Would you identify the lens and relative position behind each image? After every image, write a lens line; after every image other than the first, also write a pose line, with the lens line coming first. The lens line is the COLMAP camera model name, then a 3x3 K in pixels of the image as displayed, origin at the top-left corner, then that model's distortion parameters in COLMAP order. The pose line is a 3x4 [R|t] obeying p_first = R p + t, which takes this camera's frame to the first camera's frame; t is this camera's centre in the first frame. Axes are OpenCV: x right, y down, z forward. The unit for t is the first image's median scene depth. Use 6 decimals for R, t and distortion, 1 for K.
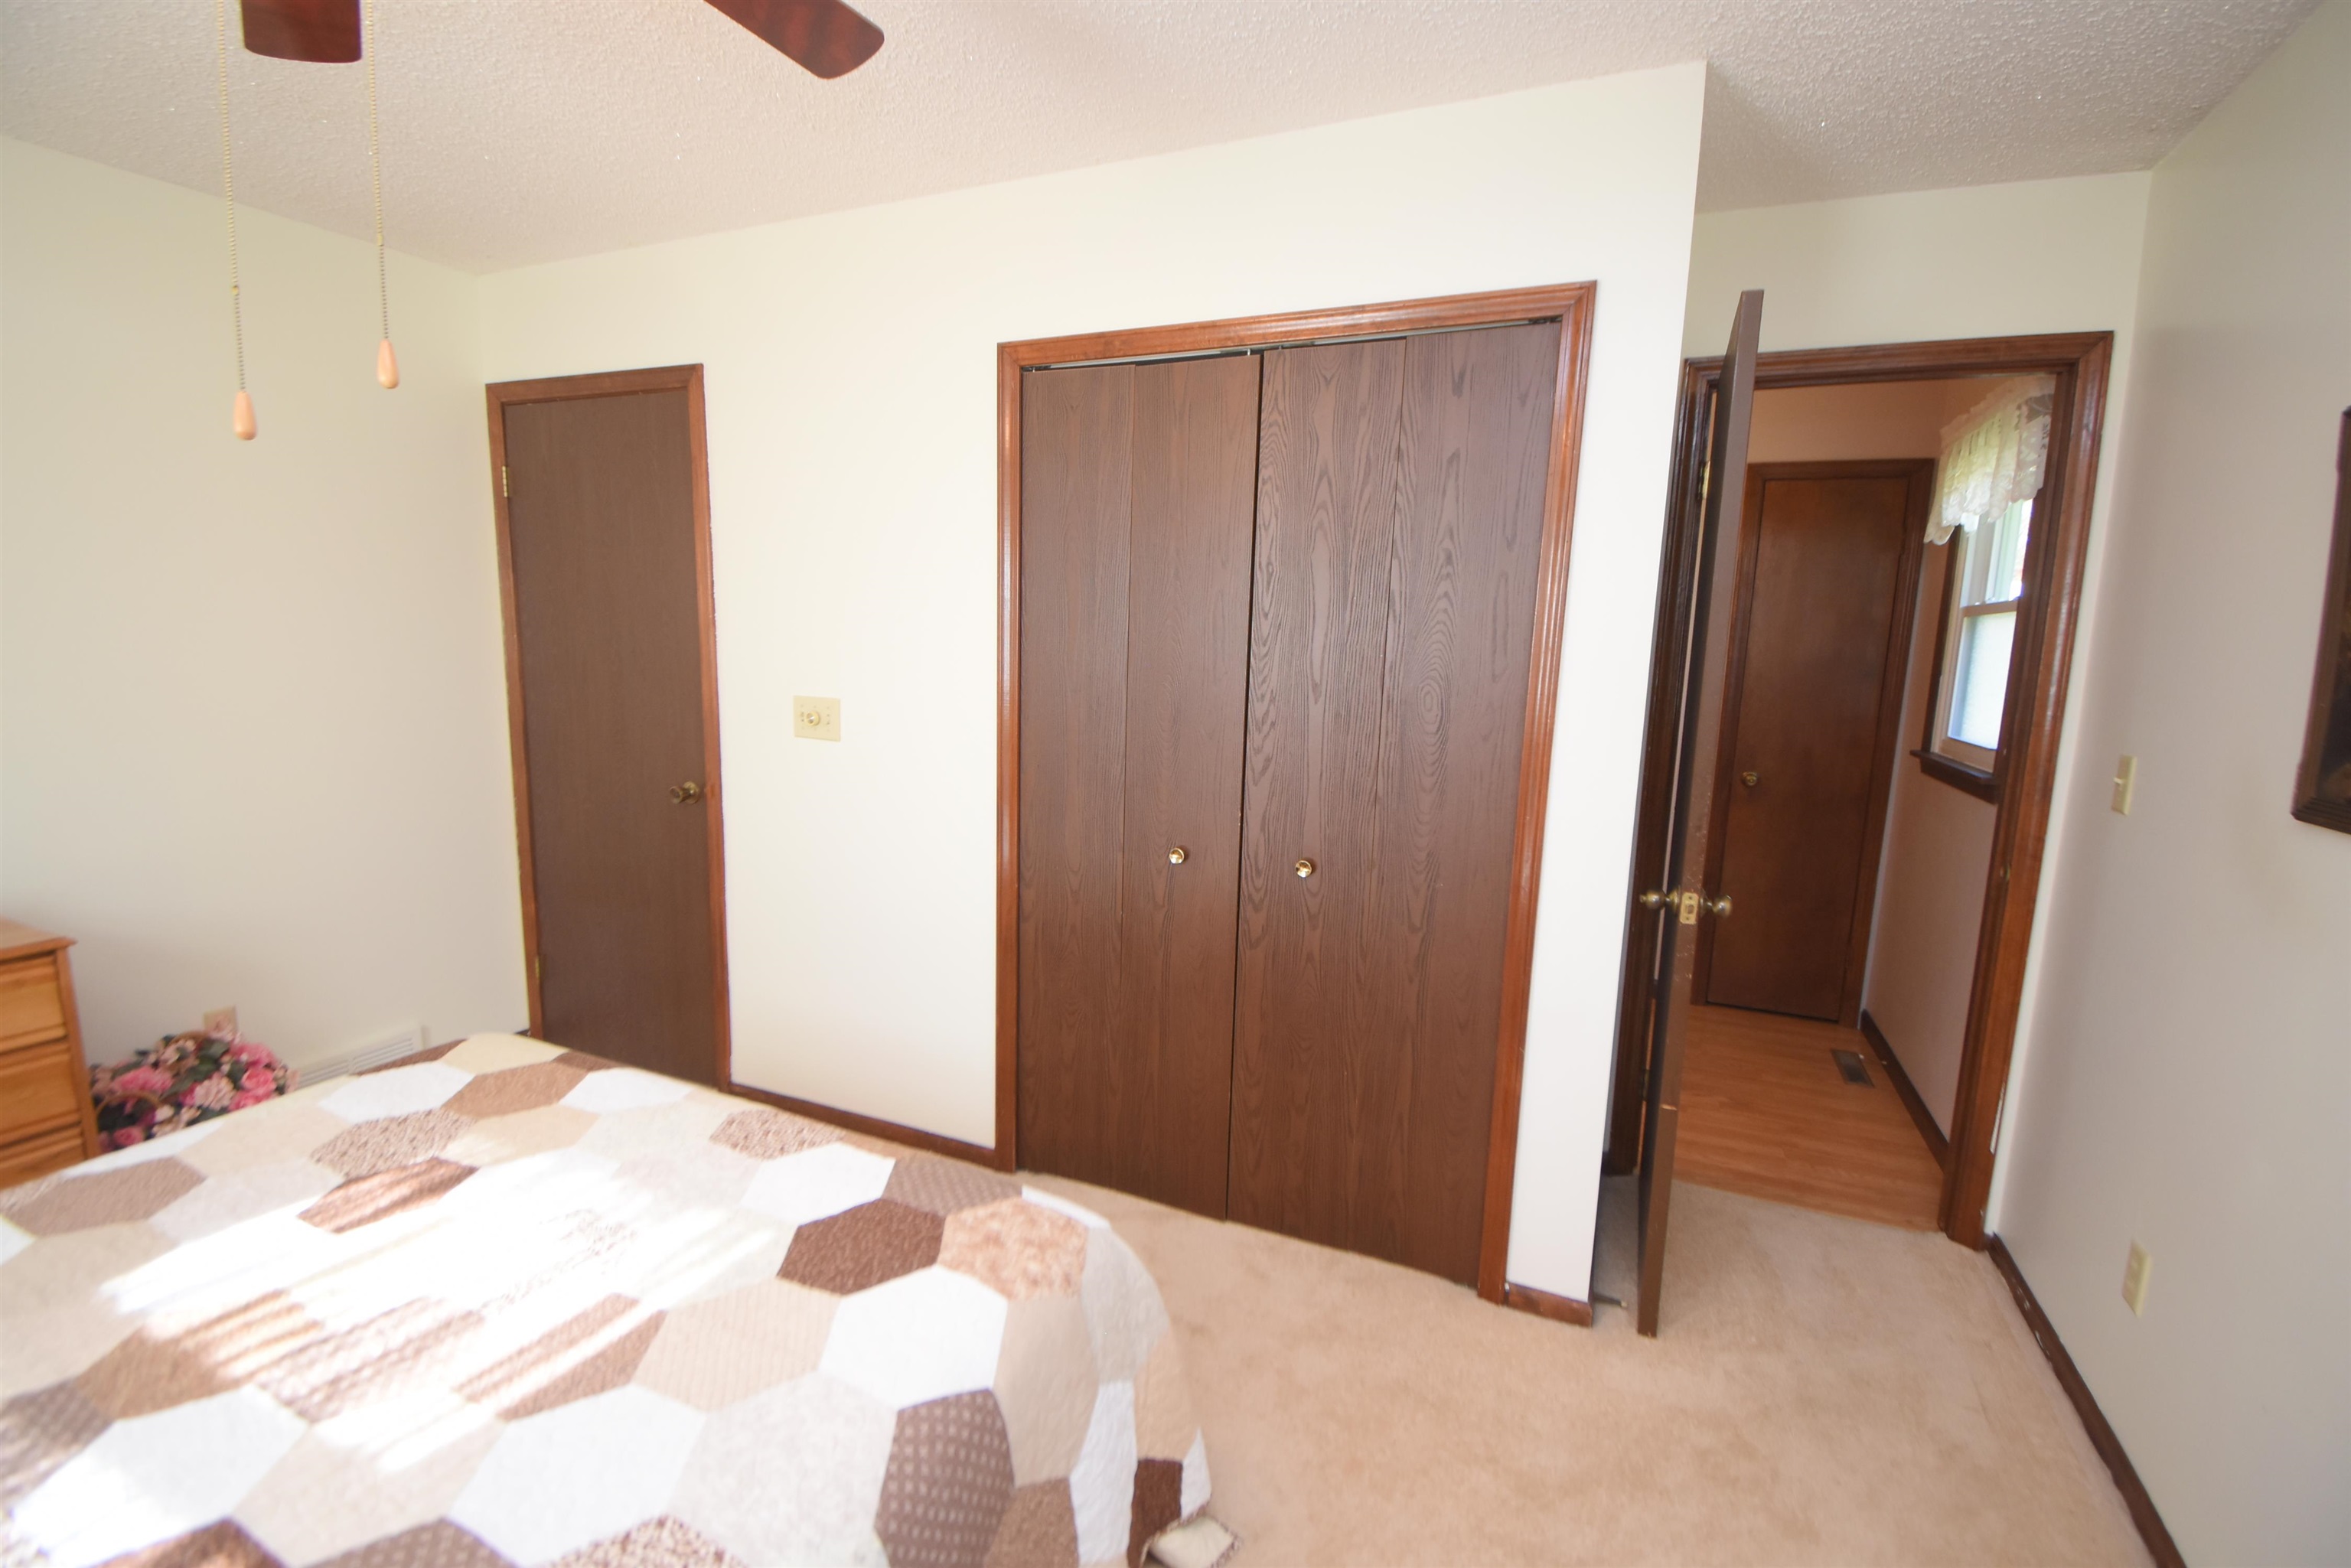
lens RADIAL K [[1028.1, 0, 1167.6], [0, 1028.1, 790.6], [0, 0, 1]] dist [0.008061, -0.000558]
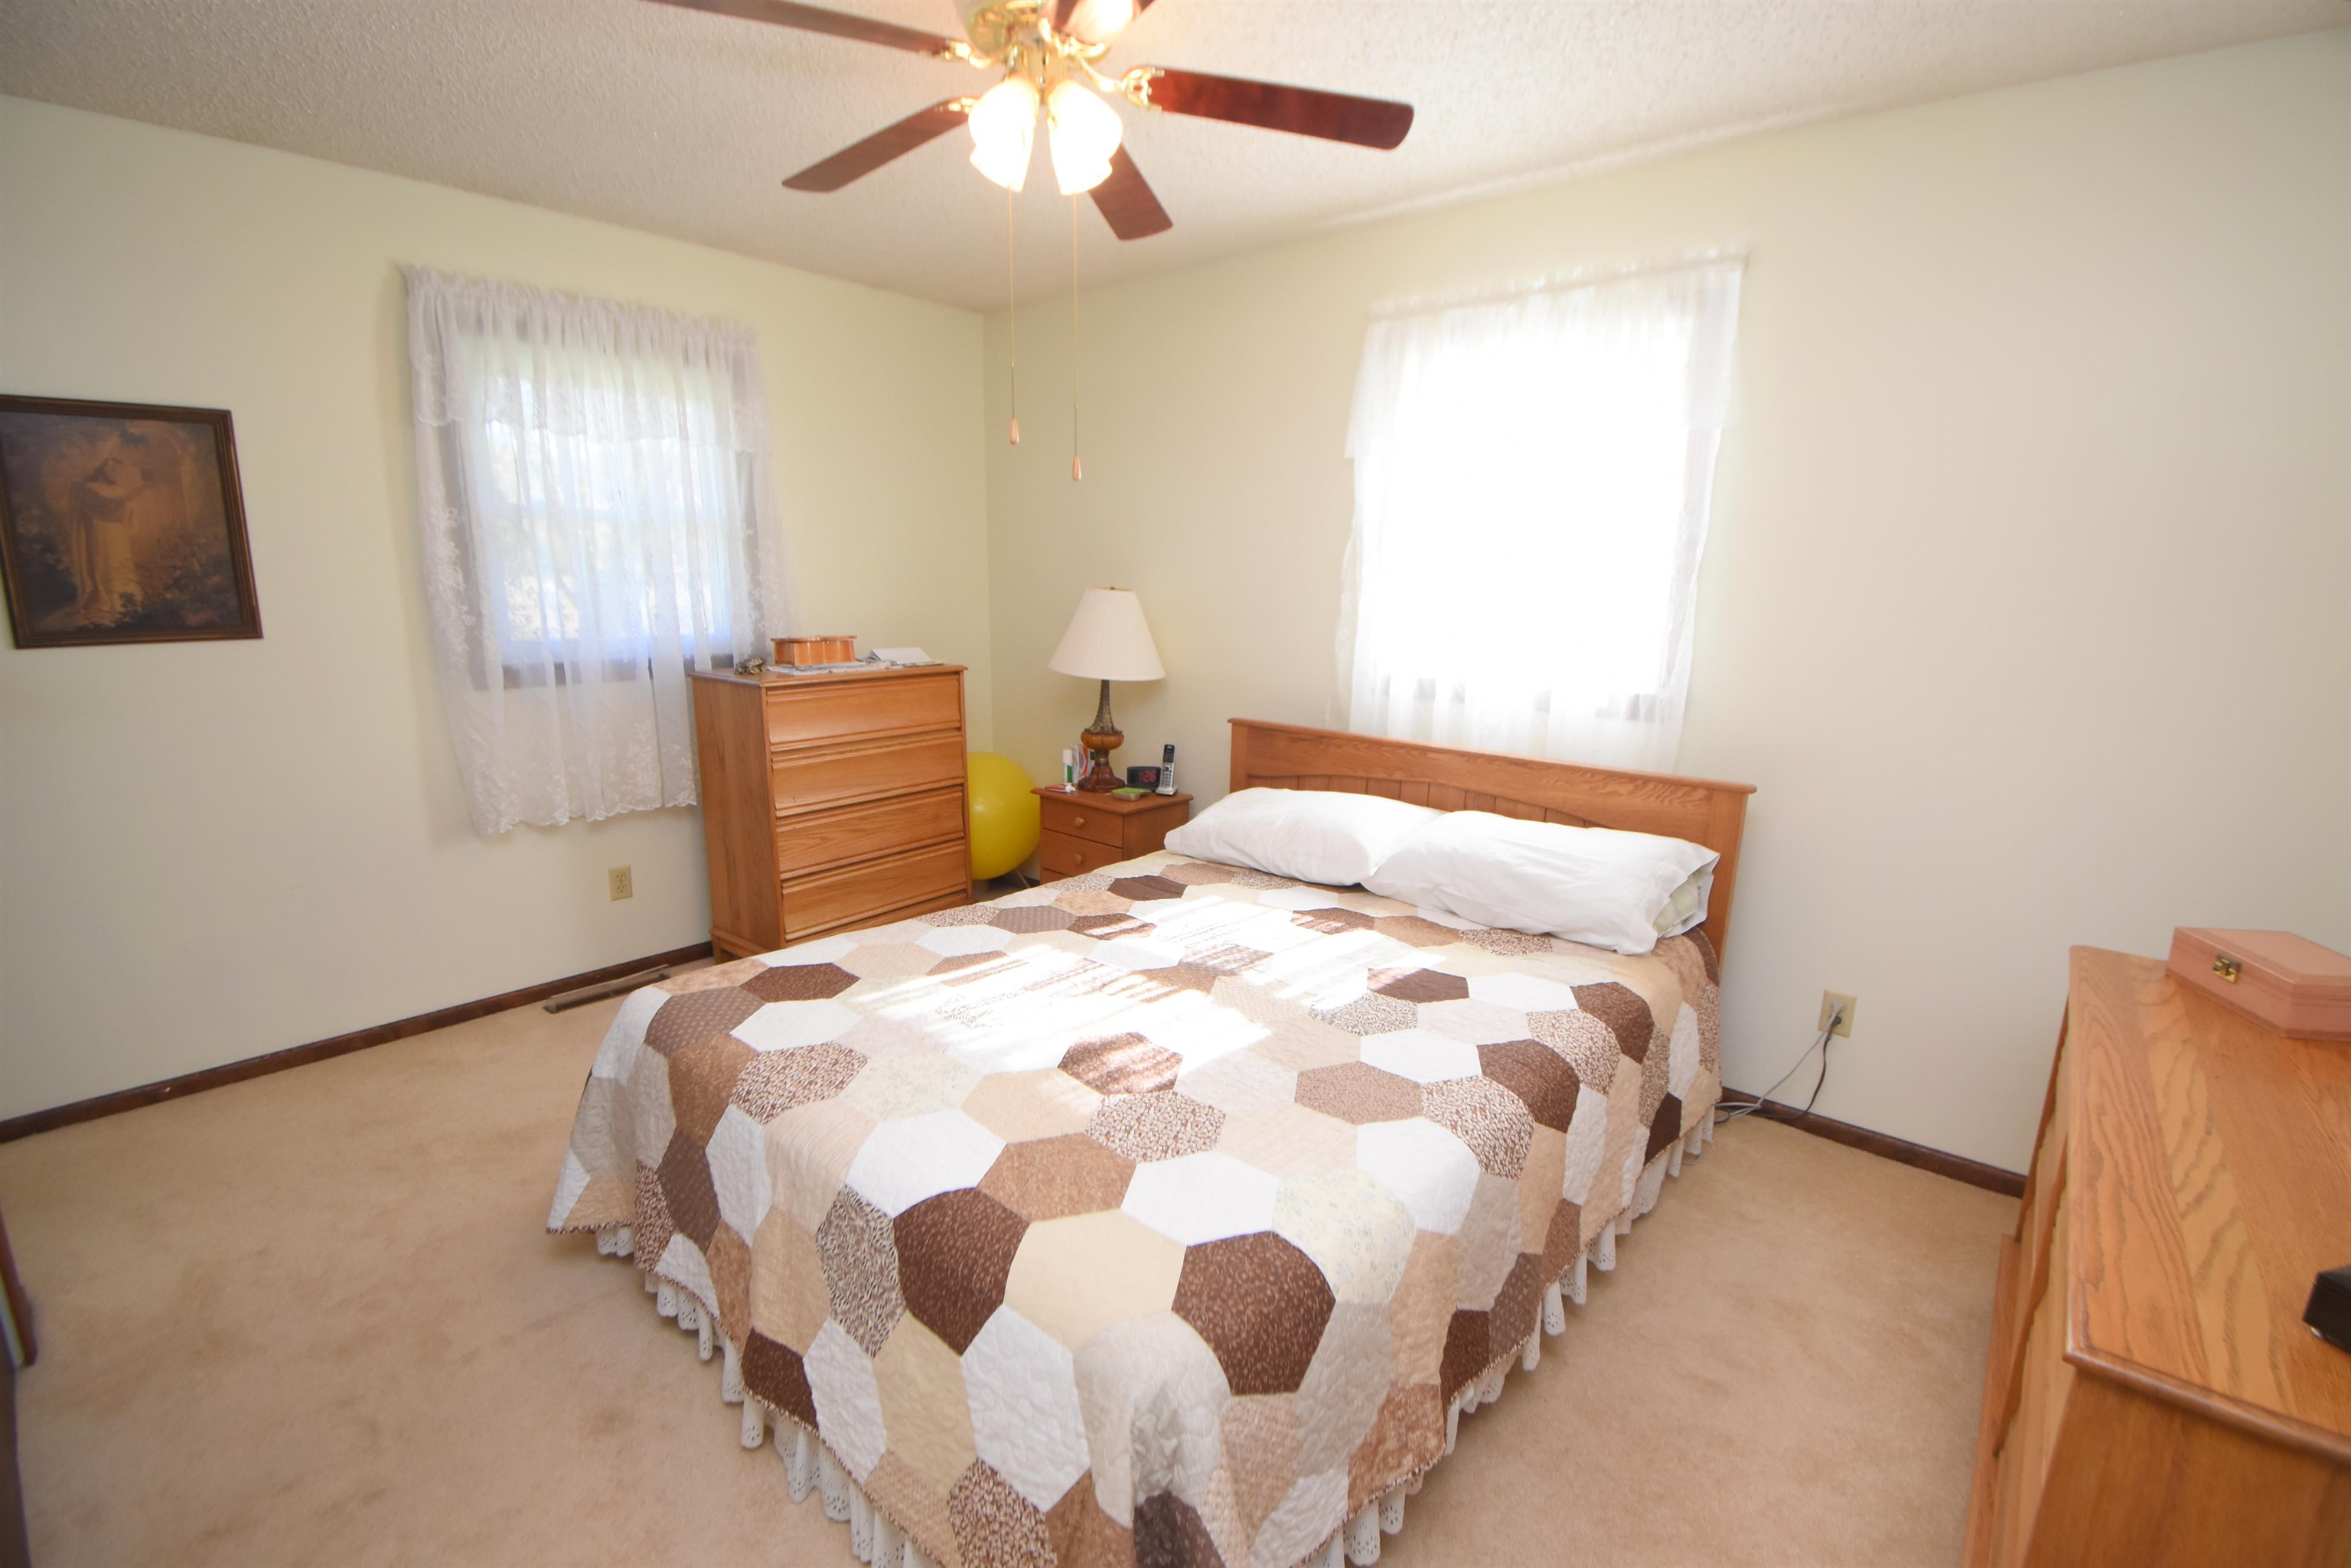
lens RADIAL K [[1028.1, 0, 1167.6], [0, 1028.1, 790.6], [0, 0, 1]] dist [0.008061, -0.000558]
pose [[-0.955520, -0.089038, 0.281166, -1.139629], [0.025424, 0.924925, 0.379299, -0.342568], [-0.293830, 0.369576, -0.881520, 1.964648]]
